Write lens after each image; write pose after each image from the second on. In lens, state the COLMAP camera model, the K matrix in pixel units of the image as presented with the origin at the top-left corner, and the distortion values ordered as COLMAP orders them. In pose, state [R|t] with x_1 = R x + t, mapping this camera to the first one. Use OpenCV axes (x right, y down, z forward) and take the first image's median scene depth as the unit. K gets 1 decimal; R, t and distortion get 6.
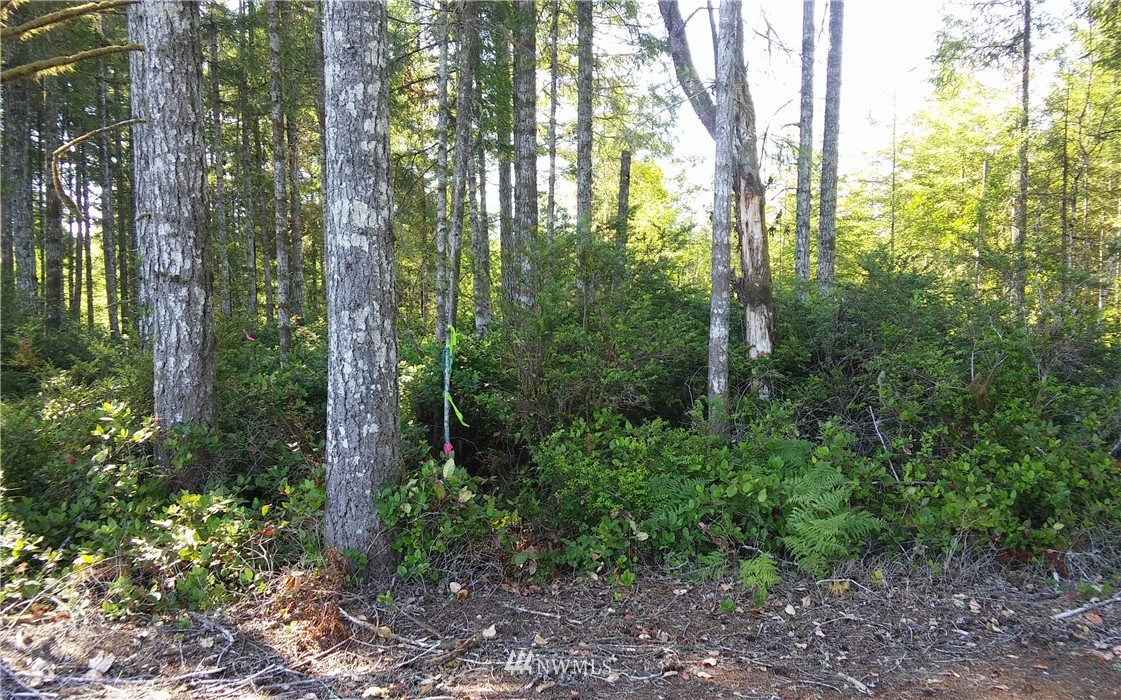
lens RADIAL K [[961.6, 0, 575.2], [0, 961.6, 354.8], [0, 0, 1]] dist [0.105660, -0.171302]
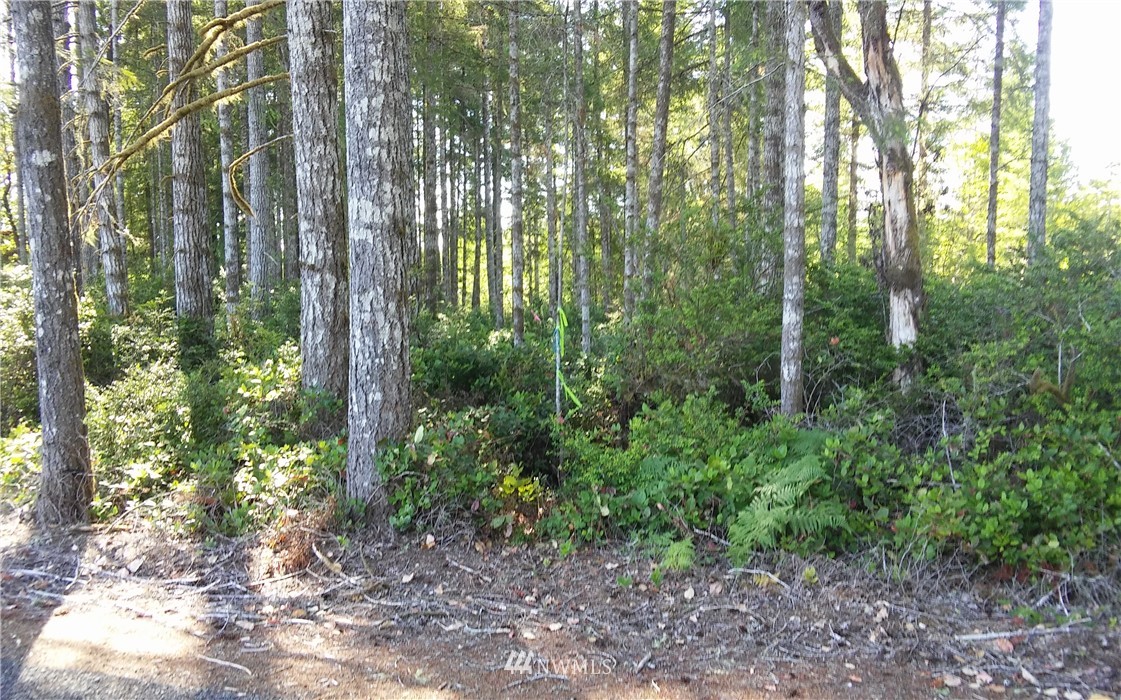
lens RADIAL K [[961.6, 0, 575.2], [0, 961.6, 354.8], [0, 0, 1]] dist [0.105660, -0.171302]
pose [[0.920912, 0.029771, -0.388632, 0.450671], [-0.022699, 0.999483, 0.022778, -0.005328], [0.389109, -0.012155, 0.921111, 0.027387]]
